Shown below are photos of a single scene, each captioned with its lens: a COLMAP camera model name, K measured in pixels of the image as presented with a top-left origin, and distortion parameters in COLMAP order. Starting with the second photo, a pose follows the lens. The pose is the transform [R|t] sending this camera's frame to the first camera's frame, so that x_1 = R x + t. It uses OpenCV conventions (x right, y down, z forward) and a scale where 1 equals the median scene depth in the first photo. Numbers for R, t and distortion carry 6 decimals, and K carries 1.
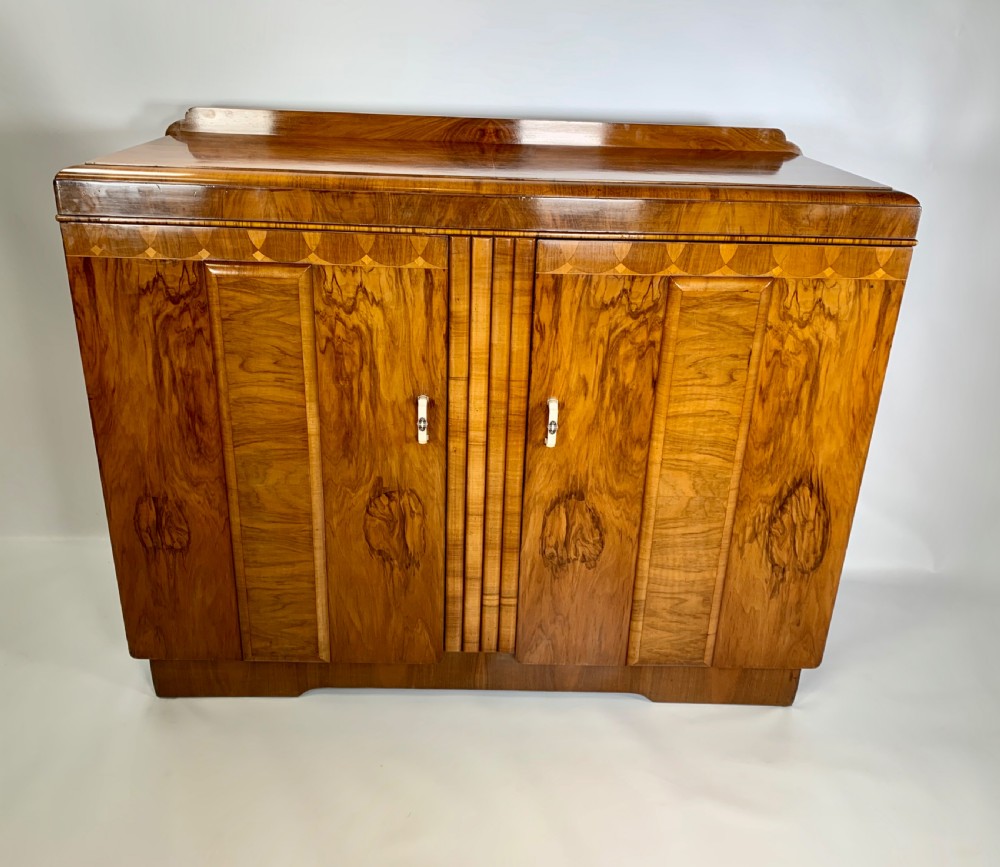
lens RADIAL K [[864.3, 0, 484.8], [0, 864.3, 434.0], [0, 0, 1]] dist [0.128861, -0.333718]
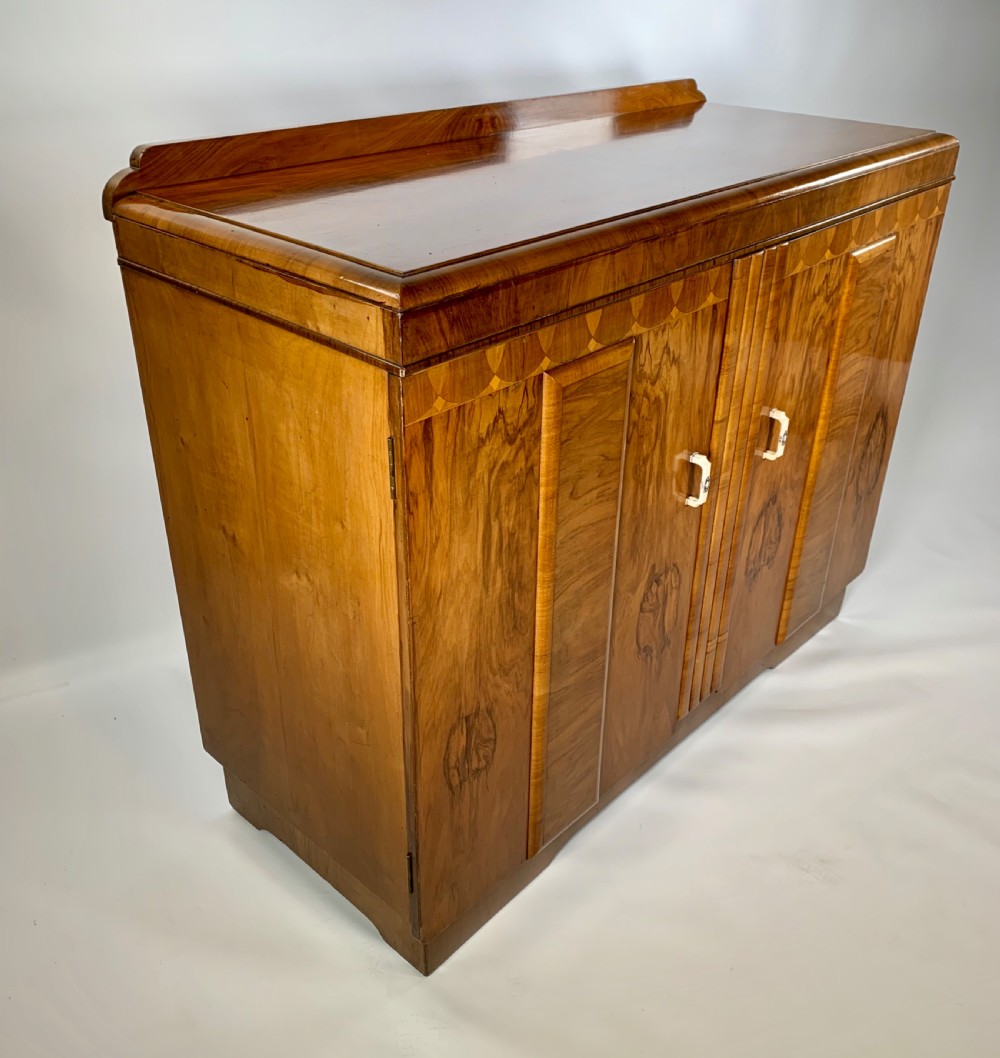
lens RADIAL K [[999.4, 0, 500.0], [0, 999.4, 529.0], [0, 0, 1]] dist [0.195205, -0.548254]
pose [[0.693891, -0.380229, 0.611507, -0.855969], [0.301667, 0.924604, 0.232602, -0.268216], [-0.653844, 0.023071, 0.756277, 0.382618]]
